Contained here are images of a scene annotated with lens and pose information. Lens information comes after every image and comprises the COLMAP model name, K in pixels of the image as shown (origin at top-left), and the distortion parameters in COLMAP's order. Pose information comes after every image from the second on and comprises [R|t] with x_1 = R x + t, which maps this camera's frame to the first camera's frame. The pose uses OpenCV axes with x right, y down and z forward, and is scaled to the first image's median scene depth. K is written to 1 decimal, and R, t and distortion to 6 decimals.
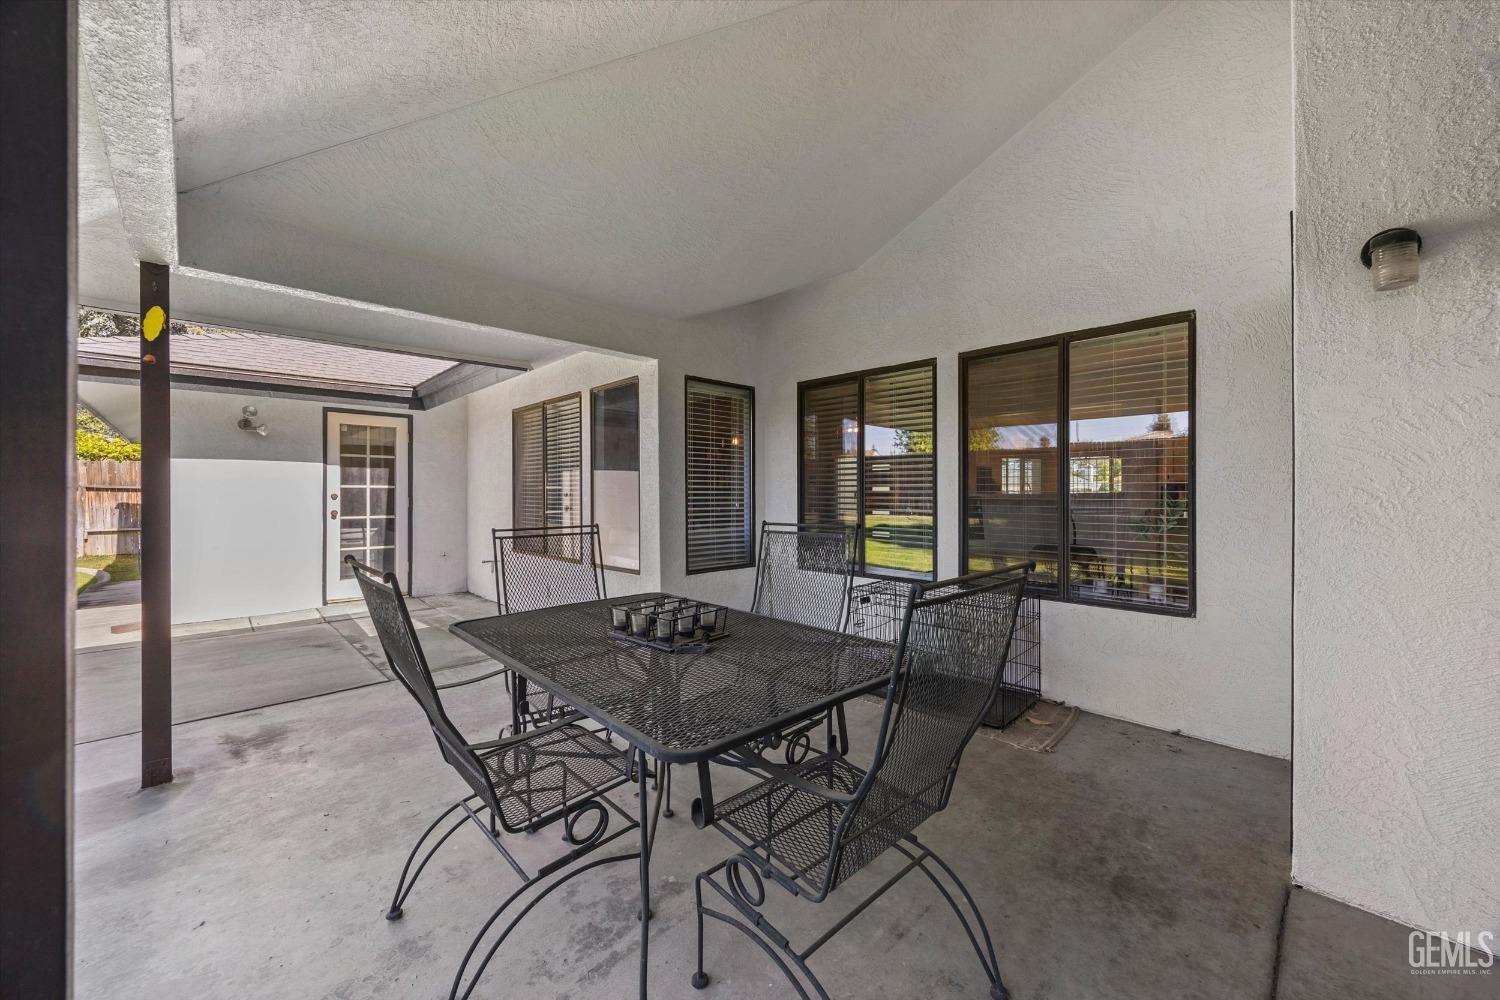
lens RADIAL K [[572.9, 0, 758.8], [0, 572.9, 498.7], [0, 0, 1]] dist [-0.001898, -0.000740]
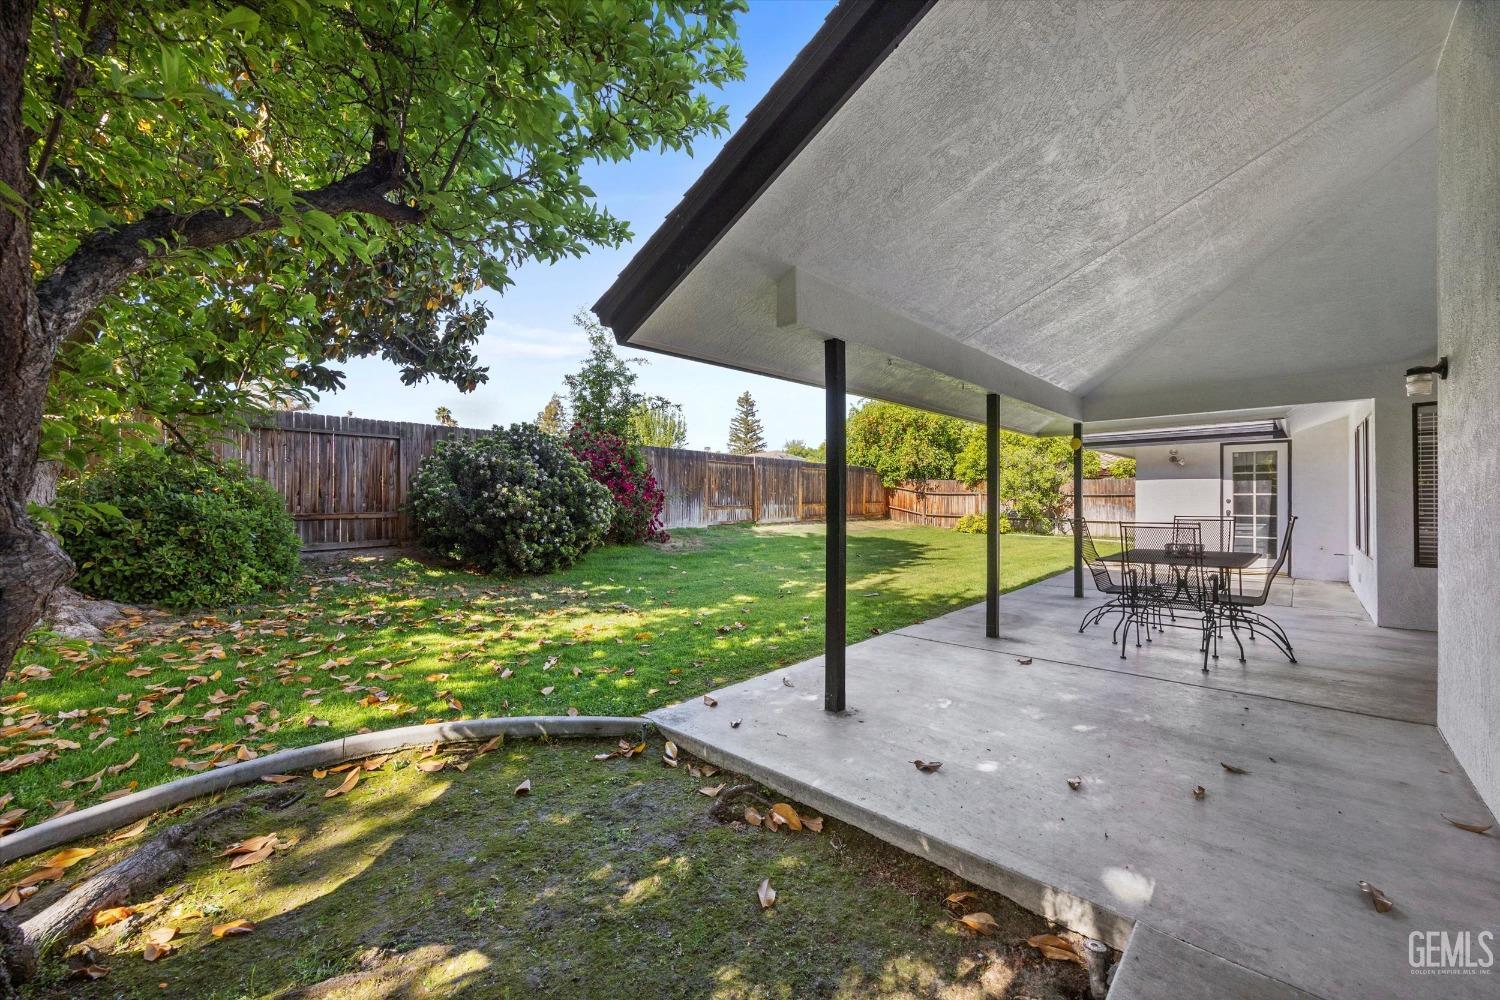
lens RADIAL K [[572.9, 0, 751.3], [0, 572.9, 498.6], [0, 0, 1]] dist [-0.001898, -0.000740]
pose [[0.044319, -0.000173, -0.999017, 0.701742], [-0.007829, 0.999969, -0.000520, 0.000410], [0.998987, 0.007844, 0.044316, -0.322089]]
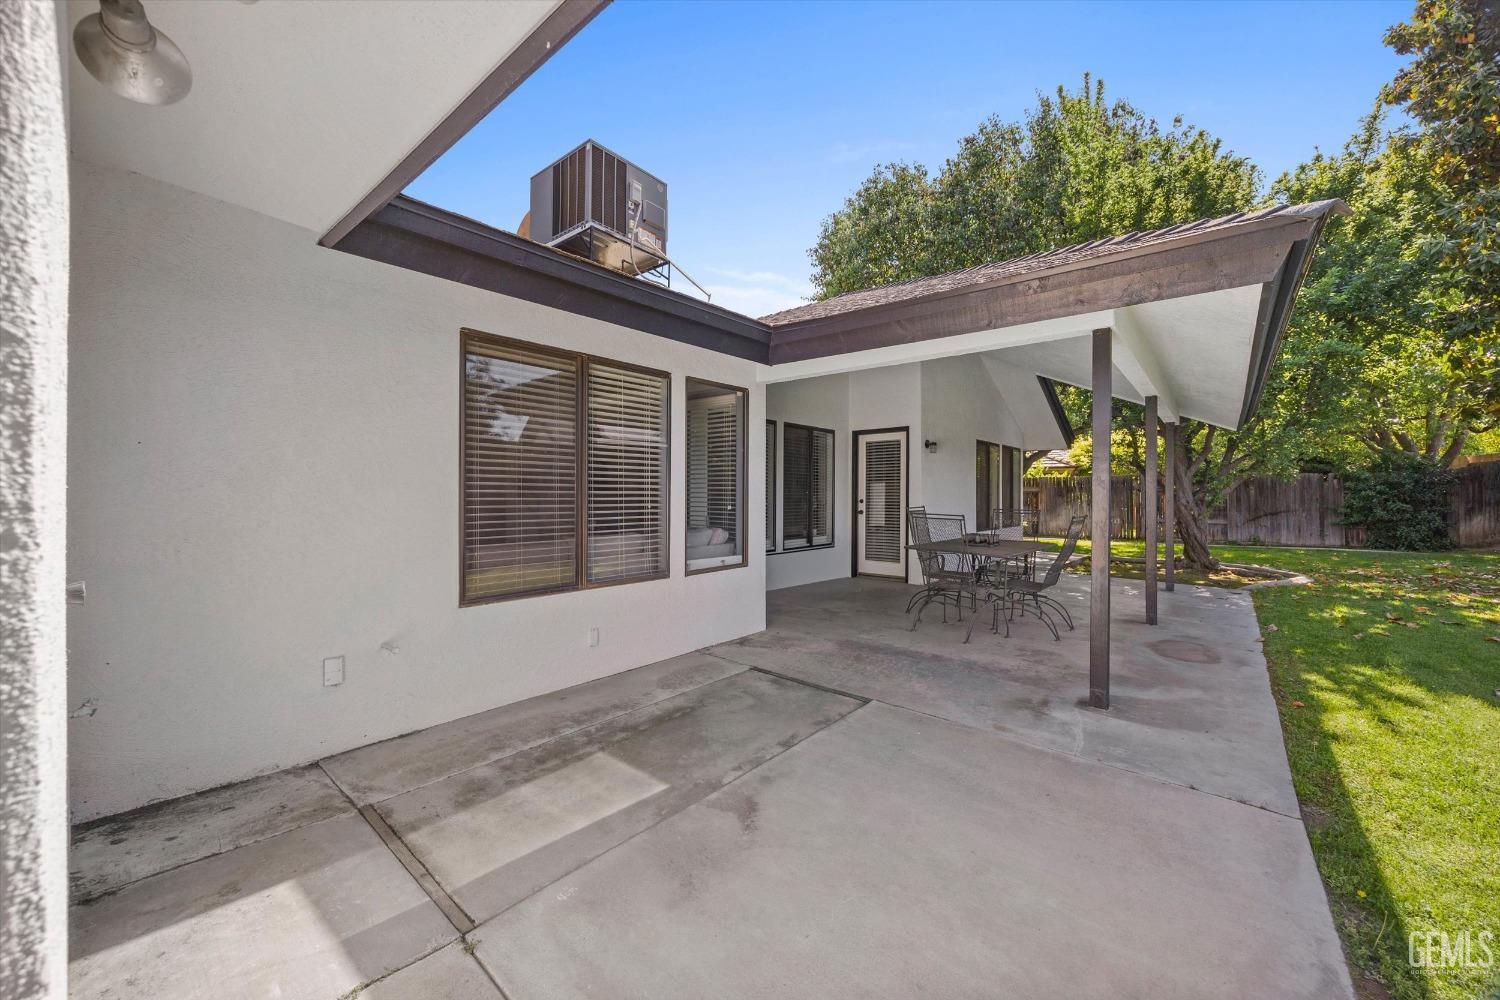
lens RADIAL K [[572.9, 0, 742.8], [0, 572.9, 495.8], [0, 0, 1]] dist [-0.001898, -0.000740]
pose [[-0.094760, -0.003838, 0.995493, -1.487886], [0.004318, 0.999982, 0.004267, -0.014258], [-0.995491, 0.004703, -0.094742, 1.257820]]
